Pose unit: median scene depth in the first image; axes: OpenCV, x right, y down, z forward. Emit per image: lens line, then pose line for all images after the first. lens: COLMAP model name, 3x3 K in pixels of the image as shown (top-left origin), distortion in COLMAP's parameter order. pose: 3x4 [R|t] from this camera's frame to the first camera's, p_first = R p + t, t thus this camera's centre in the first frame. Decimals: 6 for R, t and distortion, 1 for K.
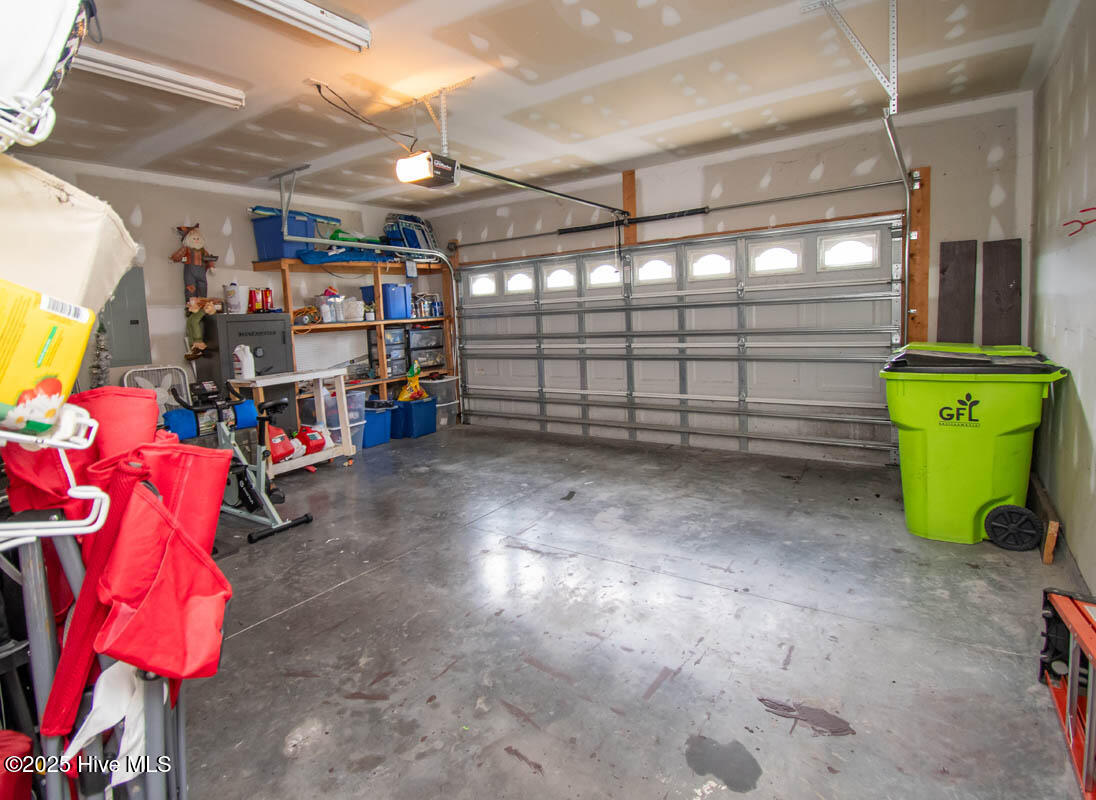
lens RADIAL K [[515.5, 0, 546.7], [0, 515.5, 355.2], [0, 0, 1]] dist [-0.000531, -0.000212]
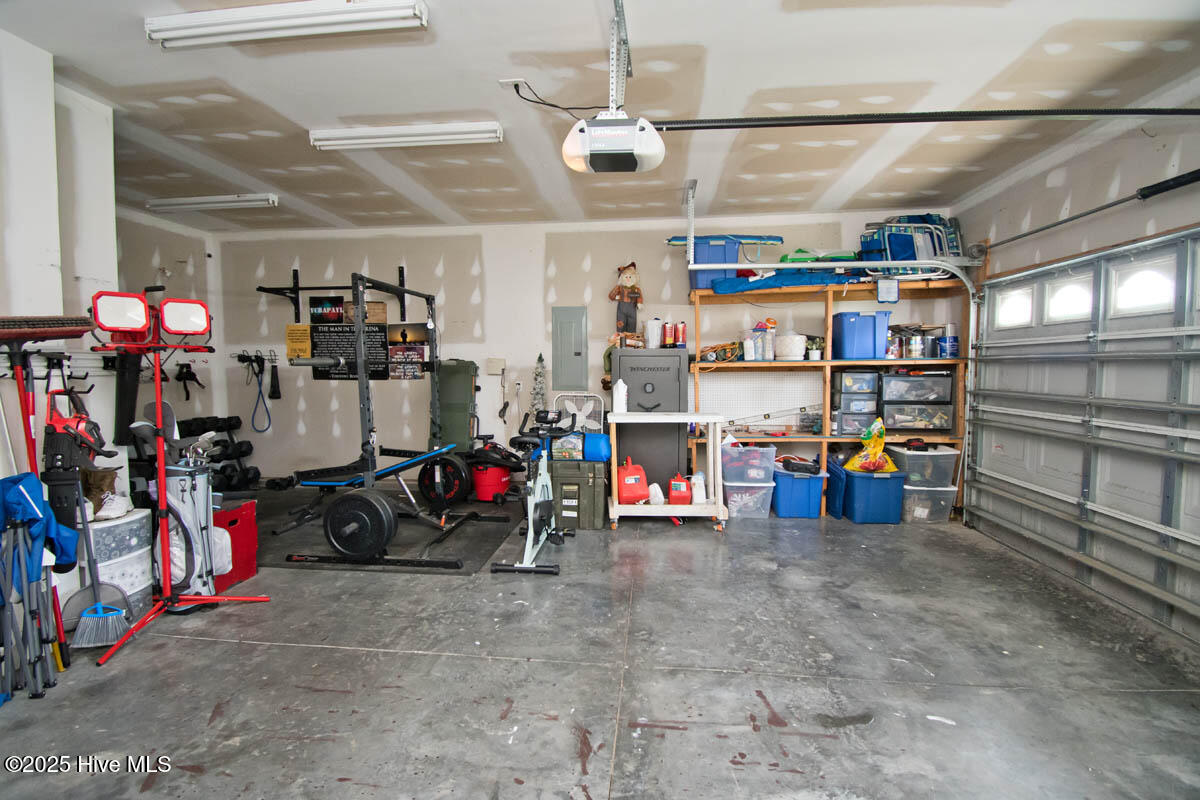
lens RADIAL K [[536.5, 0, 595.1], [0, 536.5, 397.7], [0, 0, 1]] dist [0.019365, -0.023594]
pose [[0.511092, 0.095955, -0.854153, 0.194429], [-0.088886, 0.994321, 0.058515, -0.028406], [0.854918, 0.046016, 0.516718, 0.289755]]
